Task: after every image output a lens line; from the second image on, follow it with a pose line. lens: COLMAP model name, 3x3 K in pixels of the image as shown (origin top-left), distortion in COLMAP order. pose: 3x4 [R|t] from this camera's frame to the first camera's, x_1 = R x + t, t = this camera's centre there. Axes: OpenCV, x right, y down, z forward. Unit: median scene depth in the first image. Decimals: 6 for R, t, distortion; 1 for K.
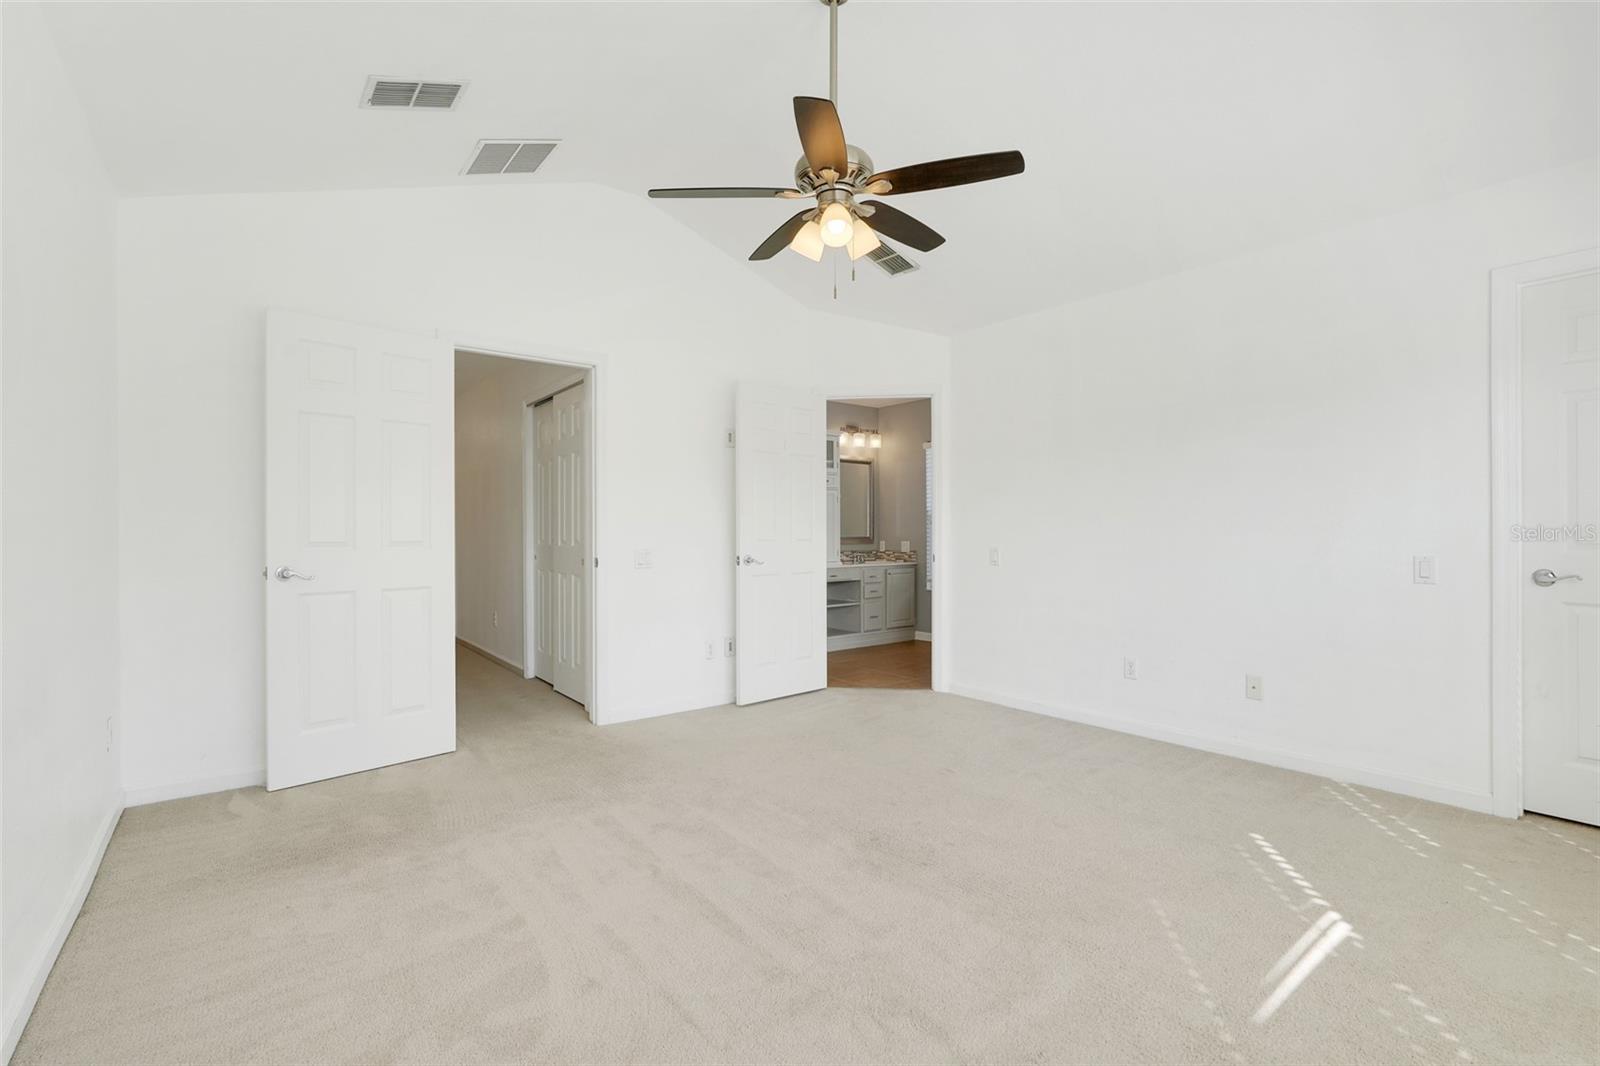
lens RADIAL K [[705.1, 0, 798.2], [0, 705.1, 531.3], [0, 0, 1]] dist [-0.008354, 0.003537]
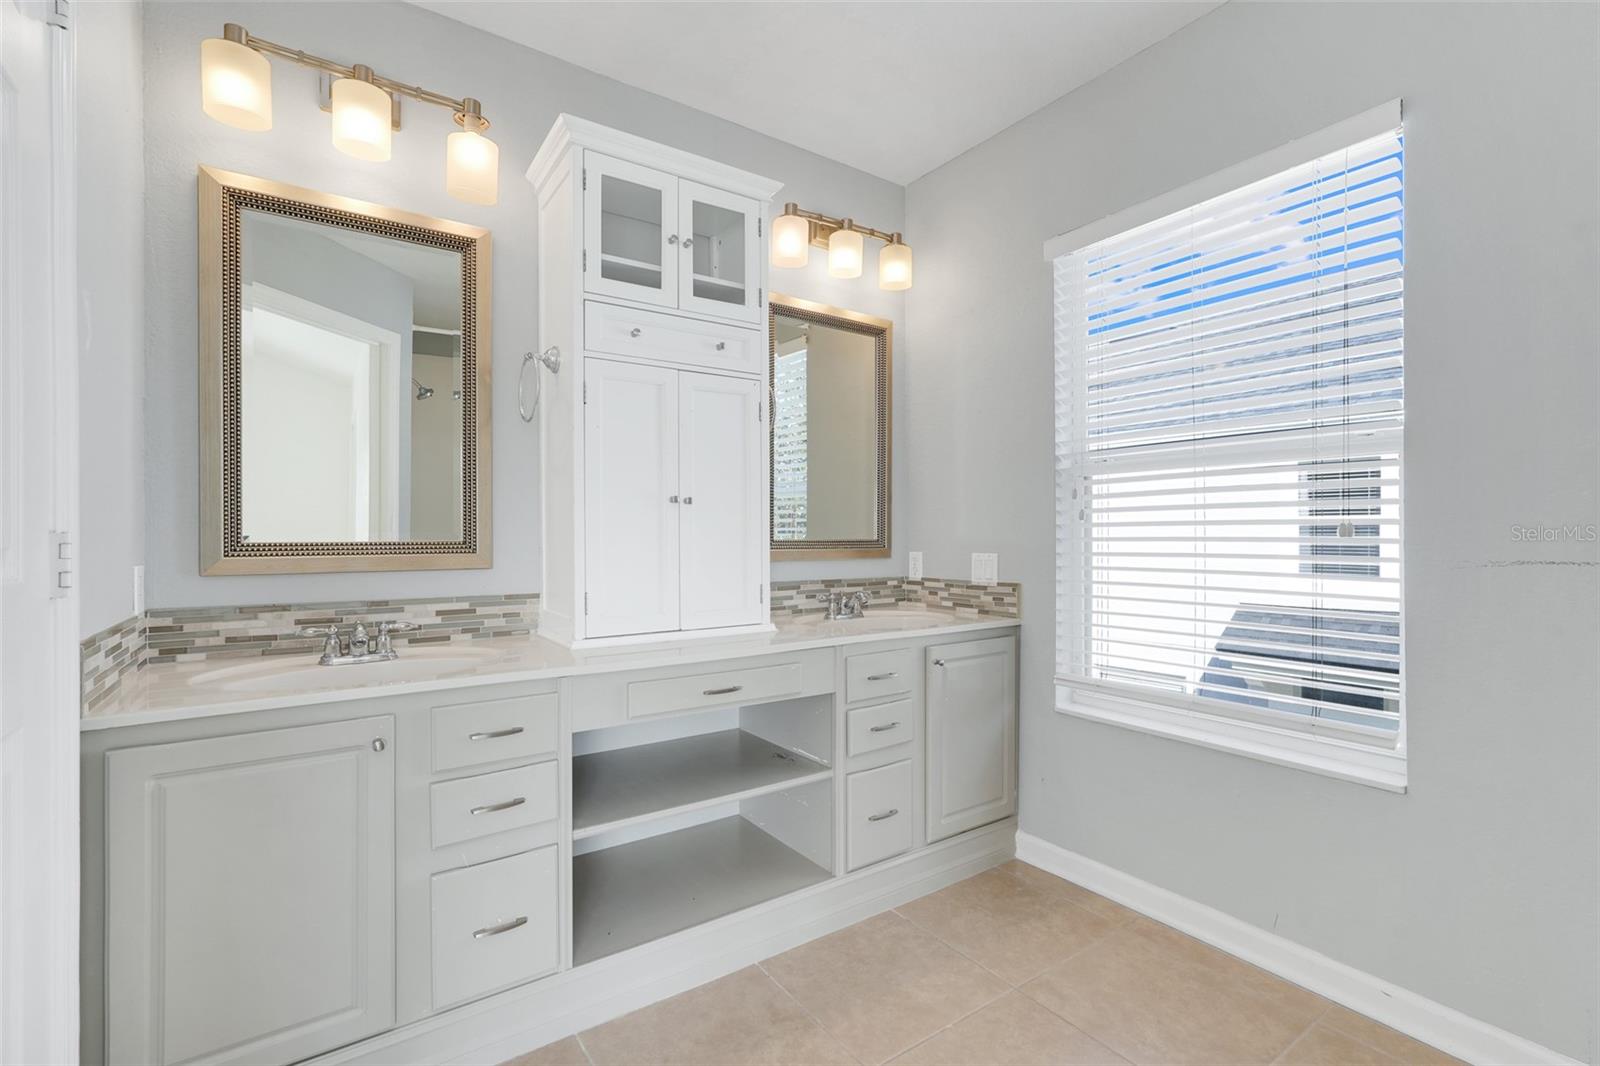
lens RADIAL K [[705.1, 0, 798.3], [0, 705.1, 534.9], [0, 0, 1]] dist [-0.008354, 0.003537]
pose [[0.998353, -0.000655, -0.057369, 0.084540], [0.000741, 0.999999, 0.001486, 0.004972], [0.057368, -0.001526, 0.998352, 0.672747]]
